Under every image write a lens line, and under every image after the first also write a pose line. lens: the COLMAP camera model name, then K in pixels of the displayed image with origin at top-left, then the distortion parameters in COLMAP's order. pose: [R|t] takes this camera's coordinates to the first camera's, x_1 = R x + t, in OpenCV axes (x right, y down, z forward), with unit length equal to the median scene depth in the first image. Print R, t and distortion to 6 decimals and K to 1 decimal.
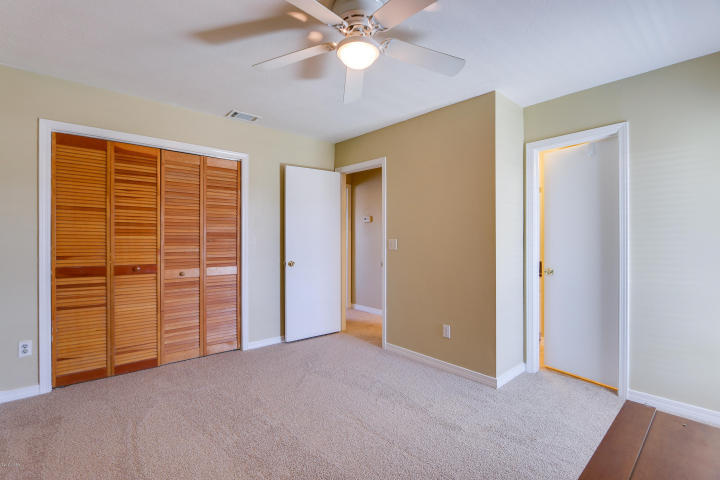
lens RADIAL K [[327.9, 0, 360.6], [0, 327.9, 243.7], [0, 0, 1]] dist [-0.001296, -0.000237]
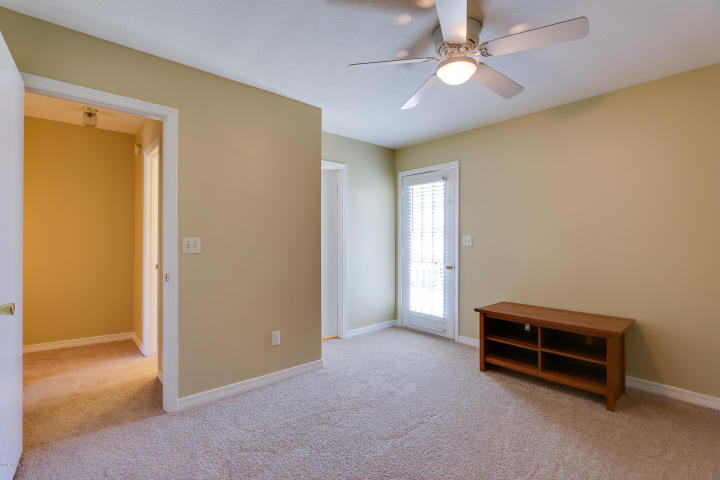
lens RADIAL K [[327.9, 0, 360.8], [0, 327.9, 237.3], [0, 0, 1]] dist [-0.001296, -0.000237]
pose [[0.038201, -0.003065, 0.999265, -0.649982], [0.002789, 0.999992, 0.002960, -0.018770], [-0.999266, 0.002674, 0.038209, 0.727688]]
